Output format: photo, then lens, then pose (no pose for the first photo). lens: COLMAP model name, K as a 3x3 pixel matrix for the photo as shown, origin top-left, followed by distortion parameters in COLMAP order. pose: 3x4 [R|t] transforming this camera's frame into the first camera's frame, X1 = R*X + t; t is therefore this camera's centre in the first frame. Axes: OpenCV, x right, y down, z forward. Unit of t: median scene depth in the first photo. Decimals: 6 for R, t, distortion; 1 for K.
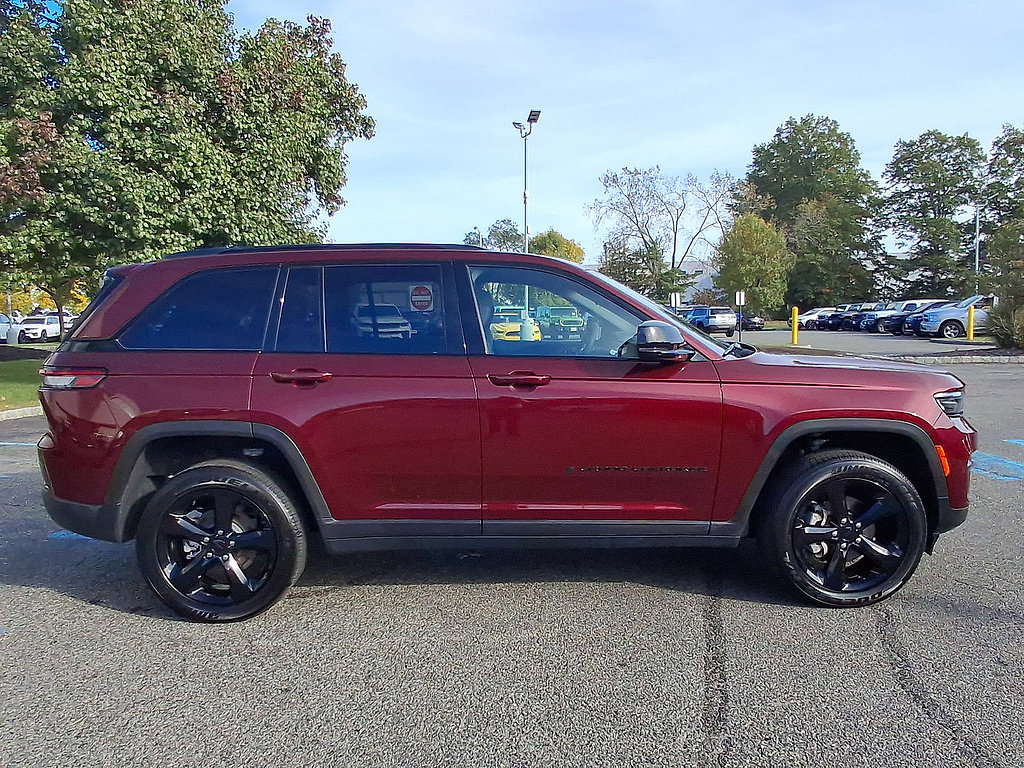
lens RADIAL K [[813.2, 0, 548.5], [0, 813.2, 424.8], [0, 0, 1]] dist [-0.009351, -0.000172]
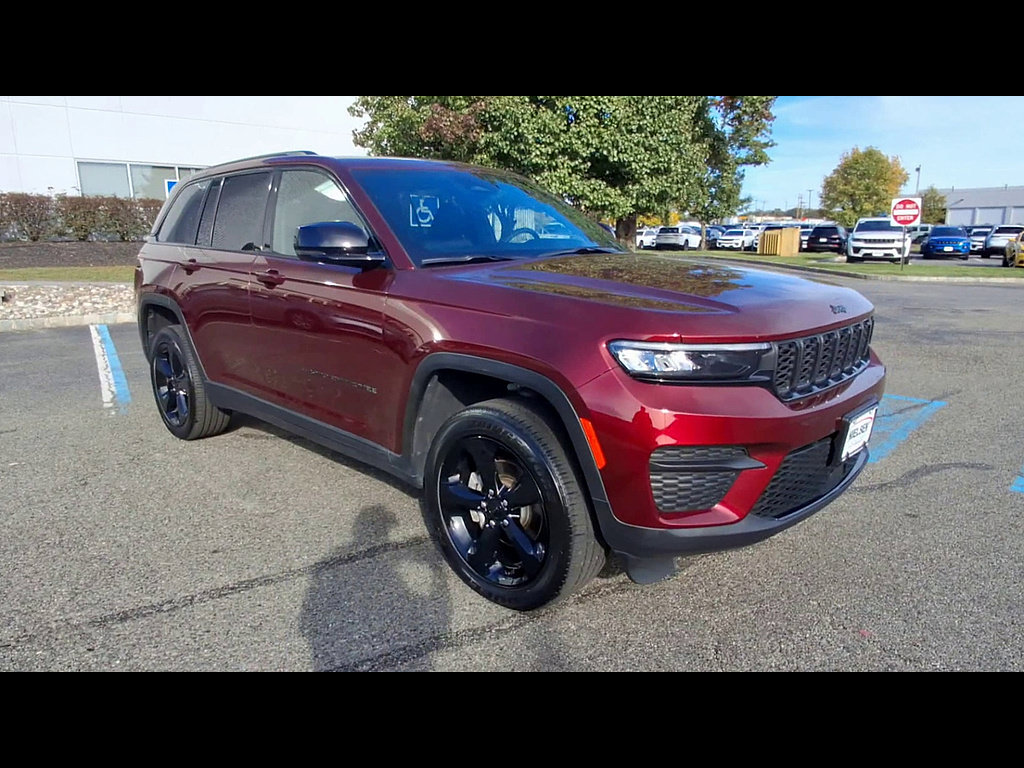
lens RADIAL K [[702.0, 0, 512.0], [0, 702.0, 384.0], [0, 0, 1]] dist [0.001620, 0.000134]
pose [[0.681129, 0.167130, -0.712833, 0.315785], [-0.108594, 0.985891, 0.127386, -0.025664], [0.724065, -0.009357, 0.689668, 0.211286]]
